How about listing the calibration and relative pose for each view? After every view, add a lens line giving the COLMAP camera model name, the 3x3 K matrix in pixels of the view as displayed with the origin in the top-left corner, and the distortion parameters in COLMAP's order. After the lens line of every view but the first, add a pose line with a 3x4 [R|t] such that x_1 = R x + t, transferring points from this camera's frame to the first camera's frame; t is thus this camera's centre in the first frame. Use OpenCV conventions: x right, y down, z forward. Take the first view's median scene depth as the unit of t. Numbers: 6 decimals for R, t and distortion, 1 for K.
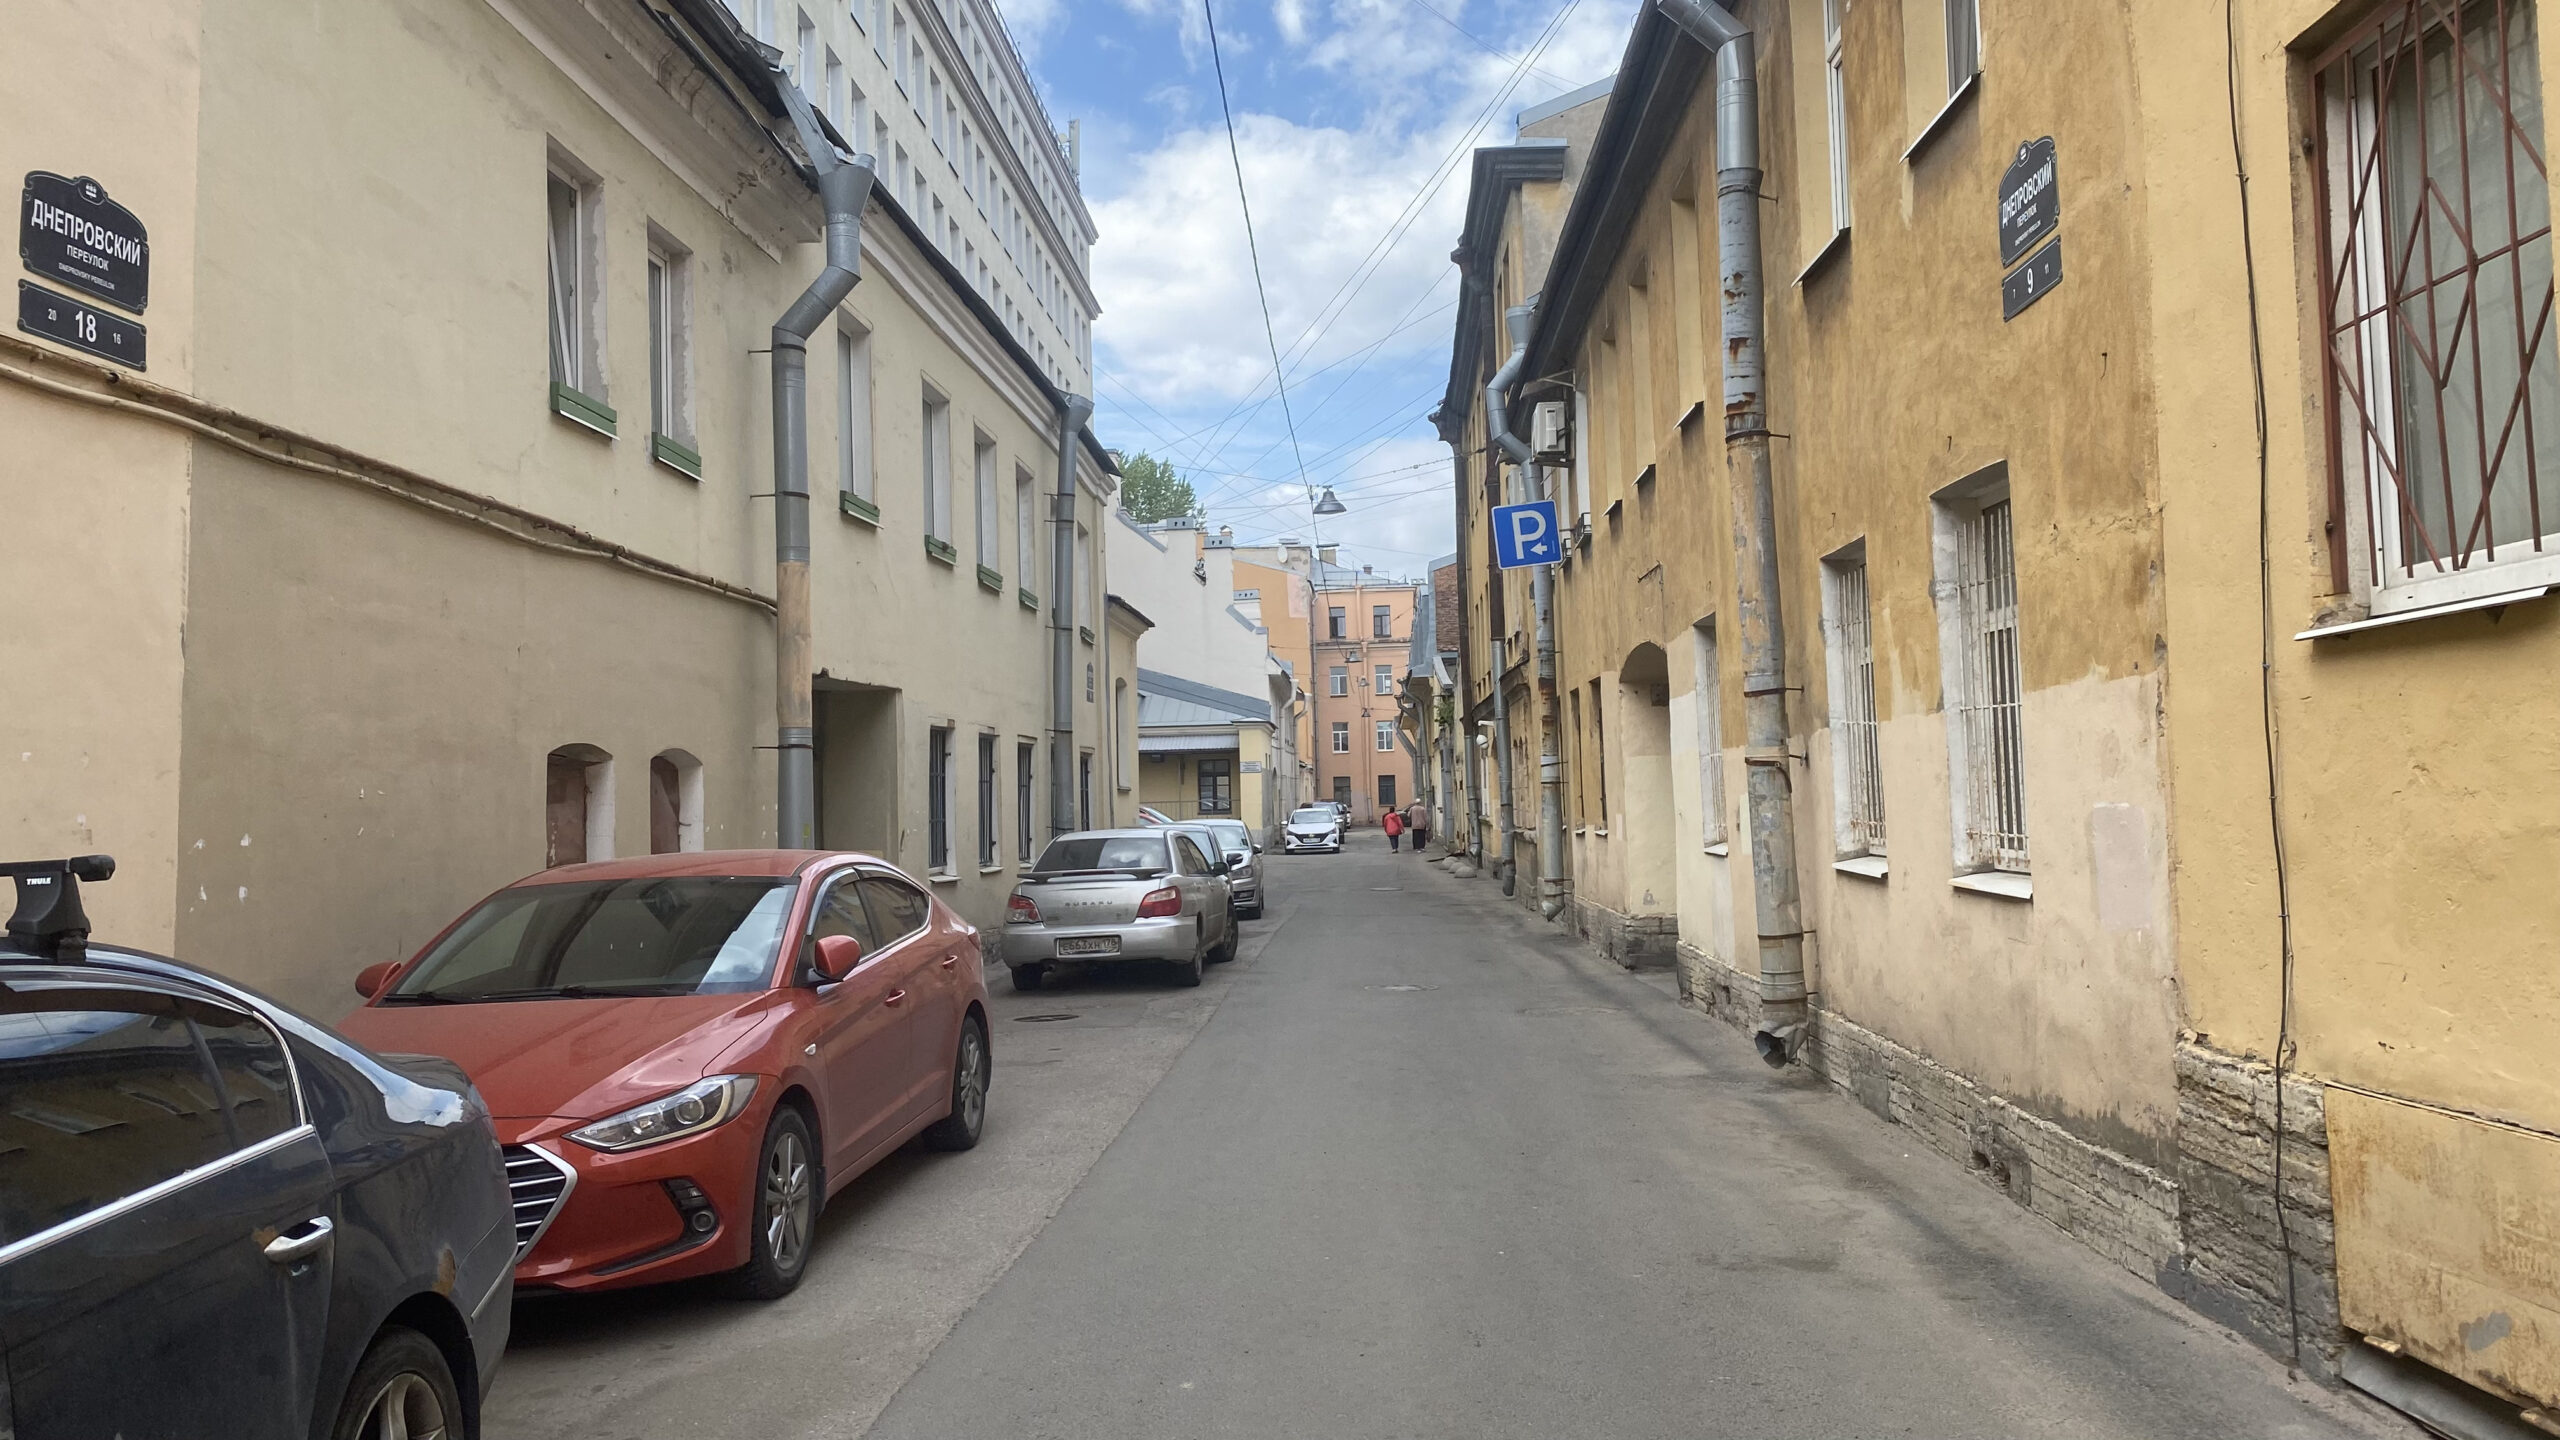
lens RADIAL K [[1991.5, 0, 1282.9], [0, 1991.5, 677.6], [0, 0, 1]] dist [0.050996, -0.000703]
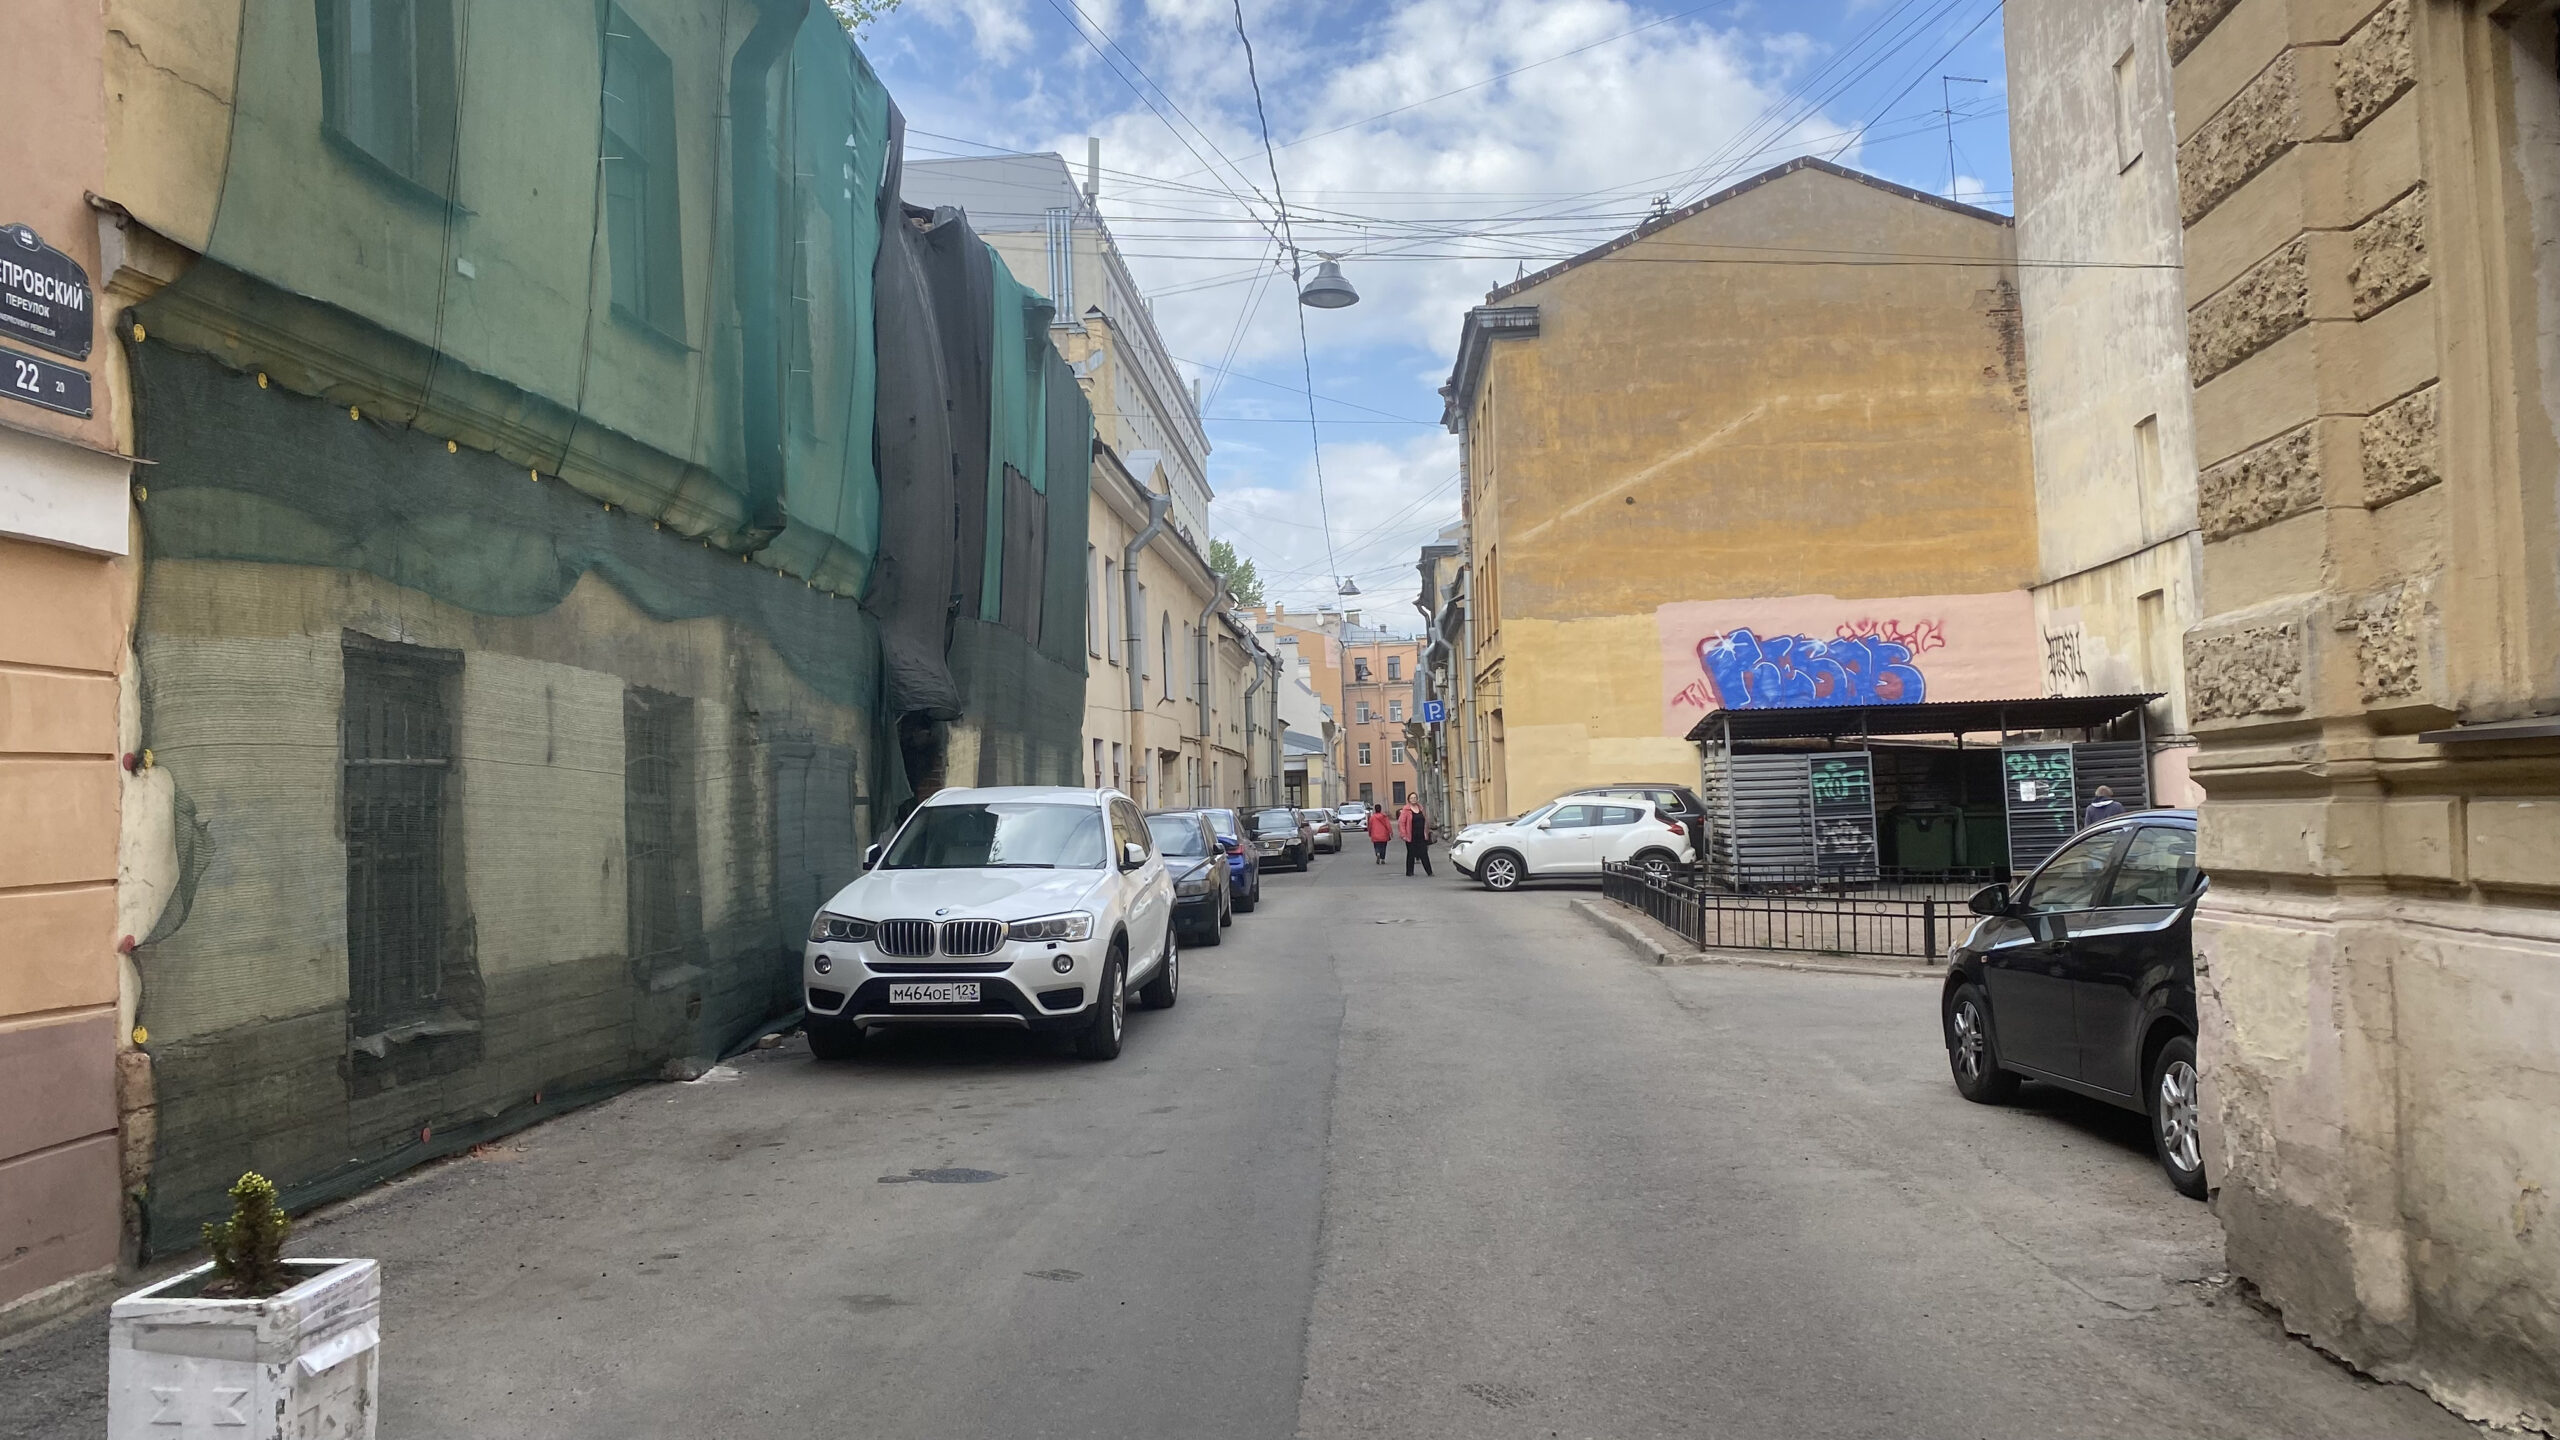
lens RADIAL K [[1991.5, 0, 1282.9], [0, 1991.5, 677.6], [0, 0, 1]] dist [0.050996, -0.000703]
pose [[0.999904, -0.010666, -0.008821, -0.014743], [0.010662, 0.999943, -0.000512, -0.022796], [0.008826, 0.000418, 0.999961, -0.373032]]
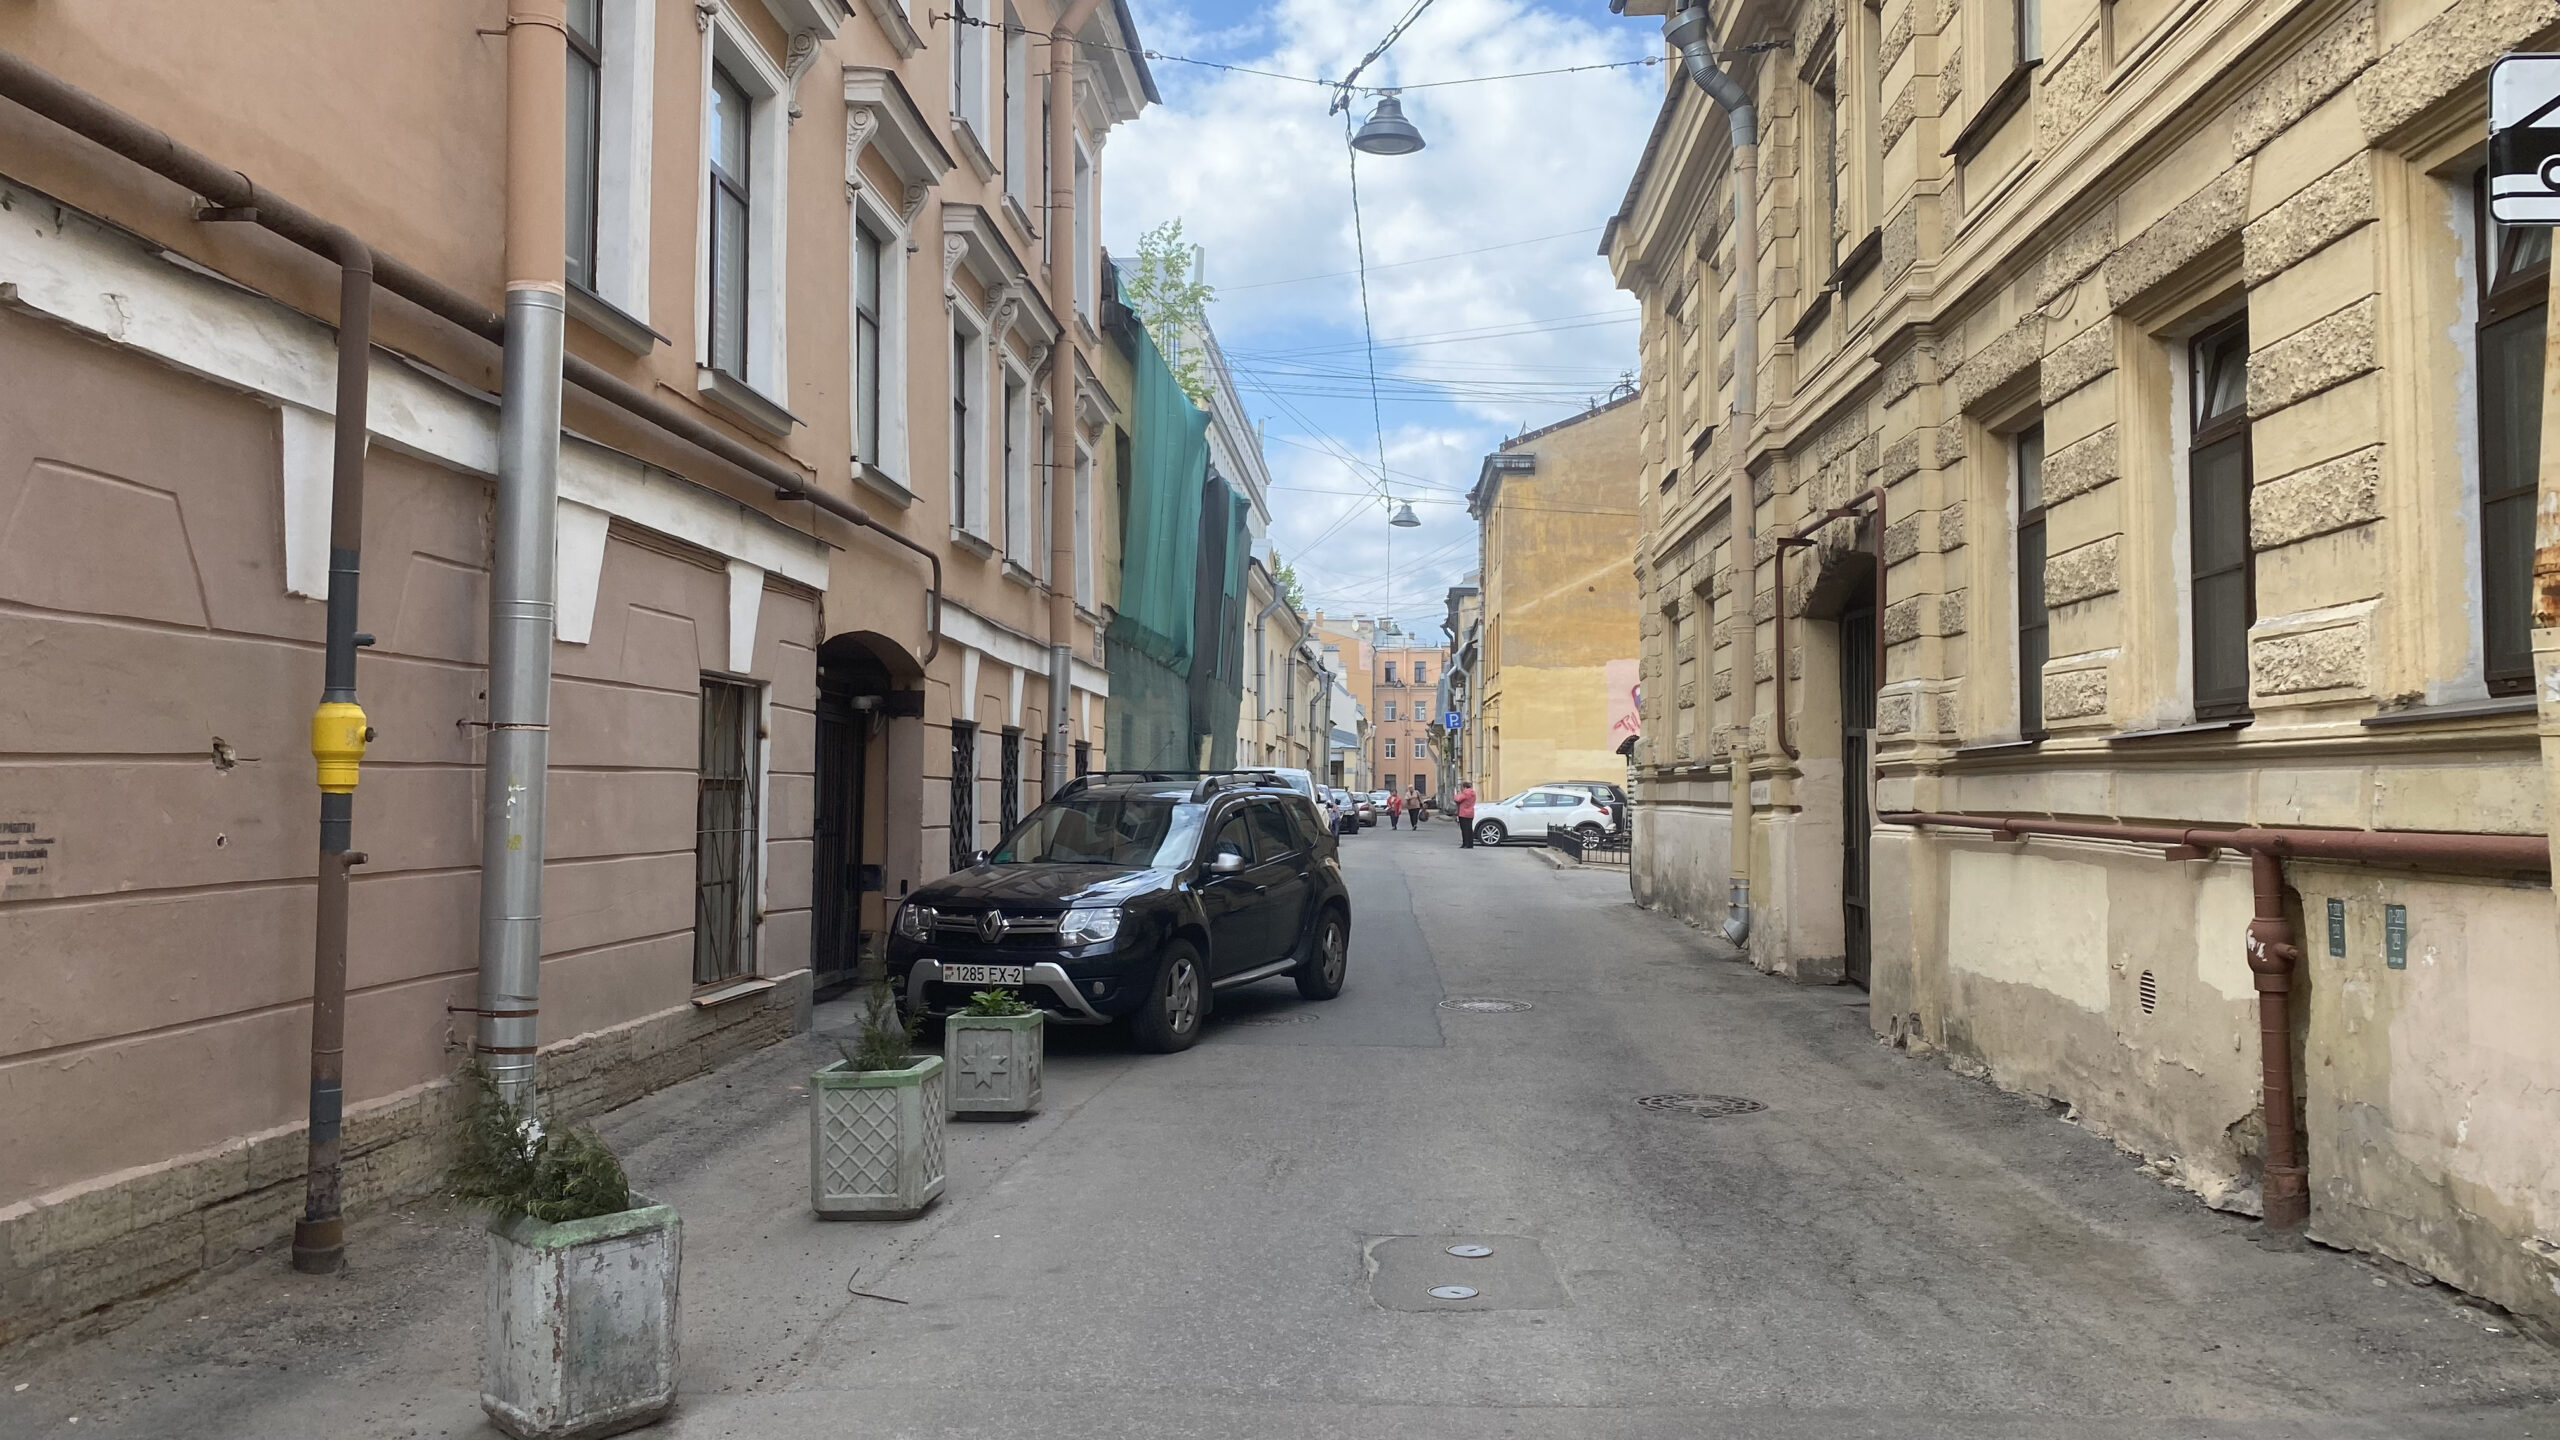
lens RADIAL K [[1991.5, 0, 1282.9], [0, 1991.5, 677.6], [0, 0, 1]] dist [0.050996, -0.000703]
pose [[0.999301, 0.031519, -0.020124, -0.024624], [-0.031413, 0.999491, 0.005560, -0.030506], [0.020289, -0.004924, 0.999782, -0.530920]]
